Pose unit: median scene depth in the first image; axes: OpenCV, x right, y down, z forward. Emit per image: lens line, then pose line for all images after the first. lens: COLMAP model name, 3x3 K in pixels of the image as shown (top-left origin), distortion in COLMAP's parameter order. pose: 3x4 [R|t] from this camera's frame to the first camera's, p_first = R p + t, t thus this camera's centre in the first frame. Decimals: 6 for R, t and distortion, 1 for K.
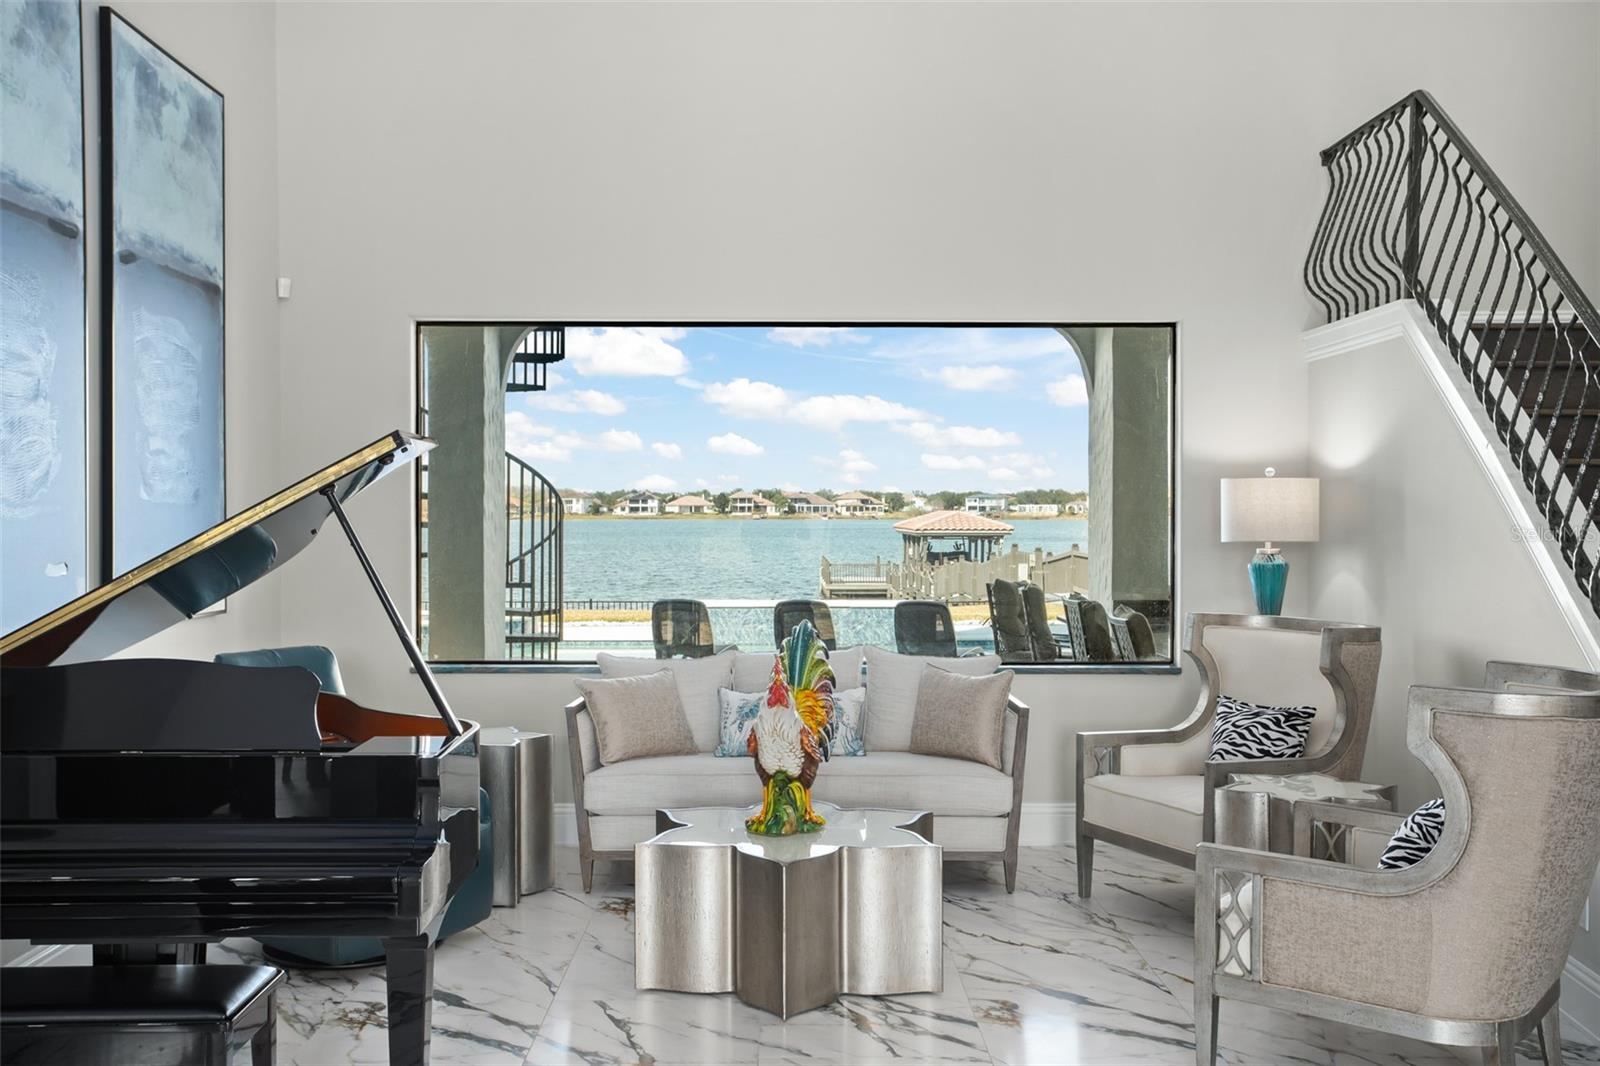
lens RADIAL K [[1538.3, 0, 800.0], [0, 1538.3, 533.0], [0, 0, 1]] dist [0.007144, 0.107108]
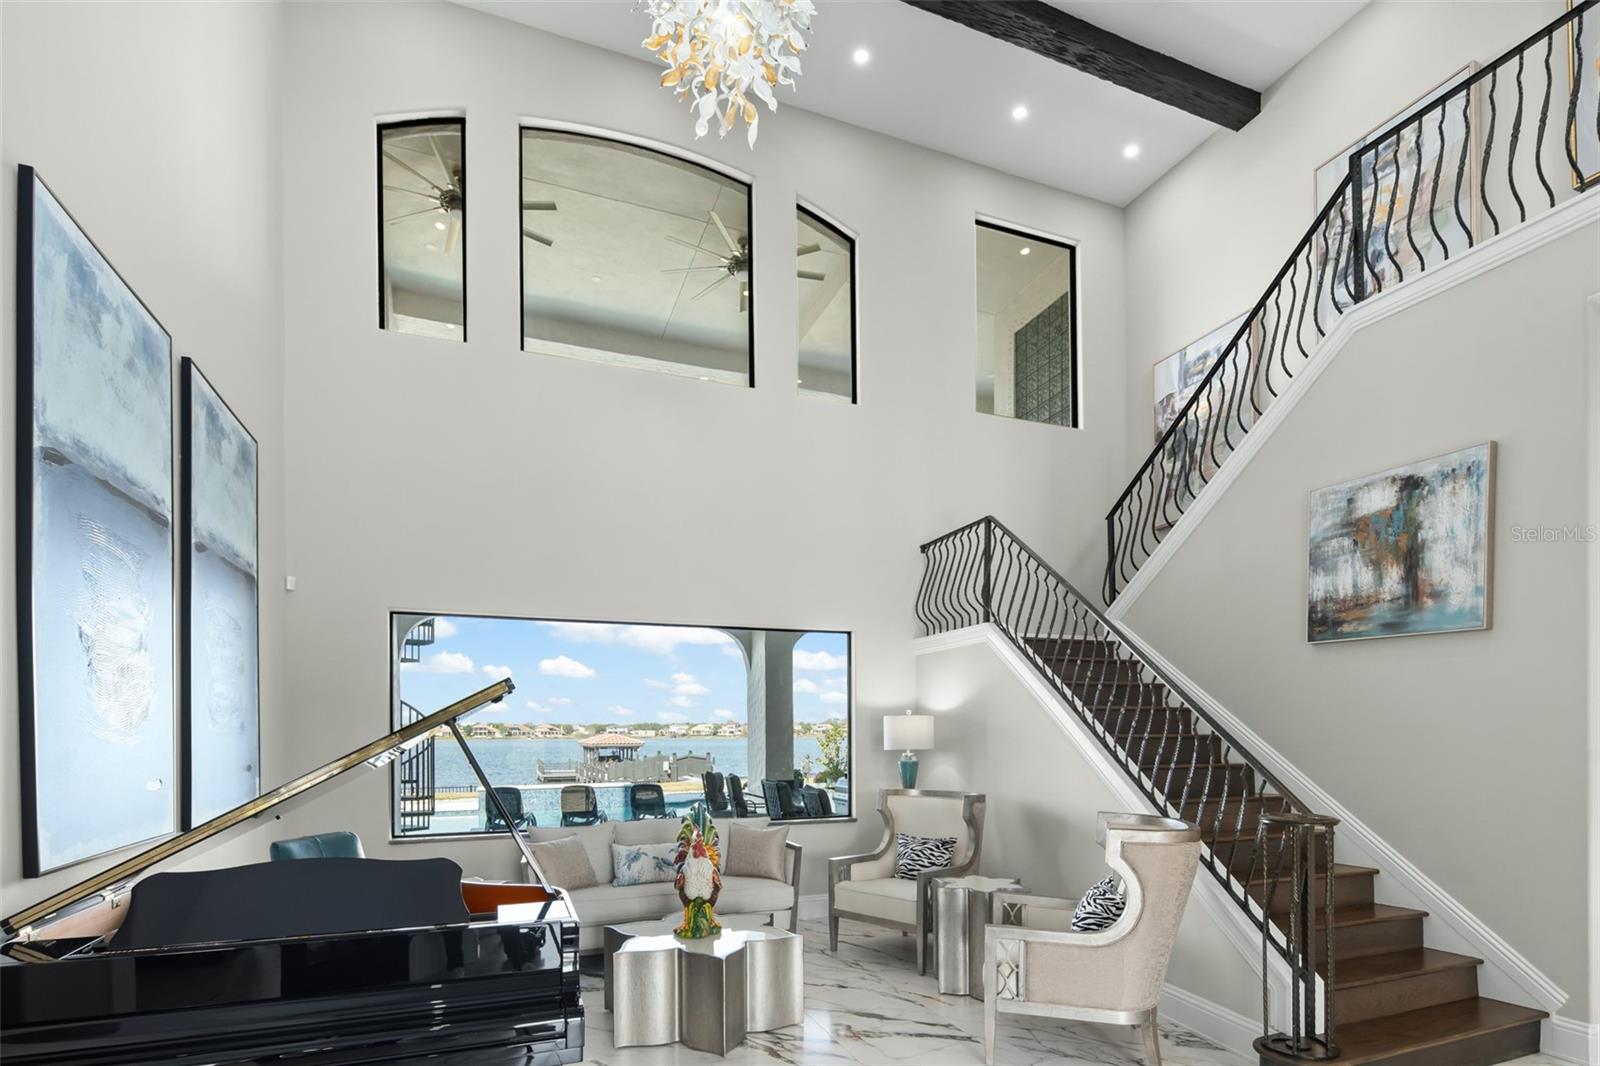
lens RADIAL K [[785.1, 0, 808.0], [0, 785.1, 737.1], [0, 0, 1]] dist [0.015523, -0.006122]
pose [[0.937907, -0.007805, 0.346798, -0.162962], [0.011274, 0.999905, -0.007986, -0.003597], [-0.346703, 0.011400, 0.937906, 0.165262]]
